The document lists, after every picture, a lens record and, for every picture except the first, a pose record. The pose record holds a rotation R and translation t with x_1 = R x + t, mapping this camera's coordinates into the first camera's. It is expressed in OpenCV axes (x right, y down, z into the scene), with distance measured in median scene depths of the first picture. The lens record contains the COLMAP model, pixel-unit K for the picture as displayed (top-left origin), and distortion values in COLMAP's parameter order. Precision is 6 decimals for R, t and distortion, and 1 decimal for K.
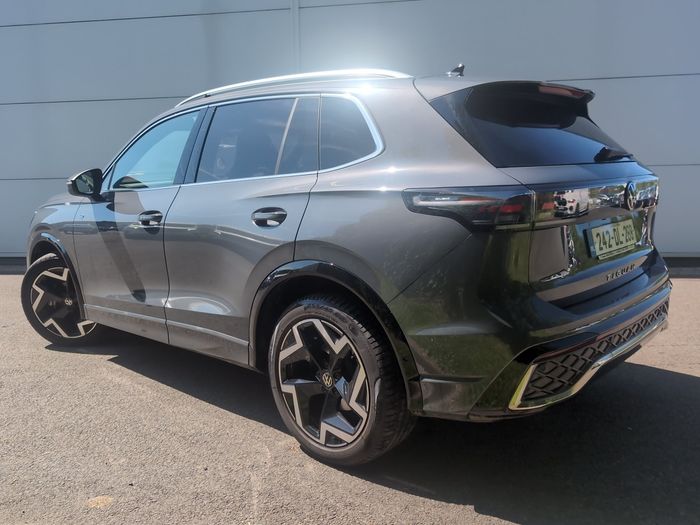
lens RADIAL K [[564.1, 0, 348.1], [0, 564.1, 275.2], [0, 0, 1]] dist [0.006200, -0.001356]
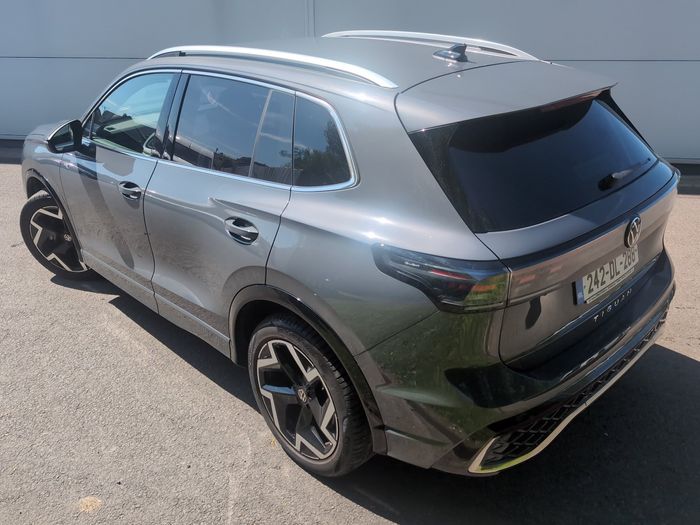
lens RADIAL K [[563.3, 0, 350.0], [0, 563.3, 262.5], [0, 0, 1]] dist [0.000155, 0.008128]
pose [[0.998536, 0.028748, -0.045823, 0.087722], [-0.016131, 0.966801, 0.255020, -0.301448], [0.051633, -0.253907, 0.965849, 0.090809]]
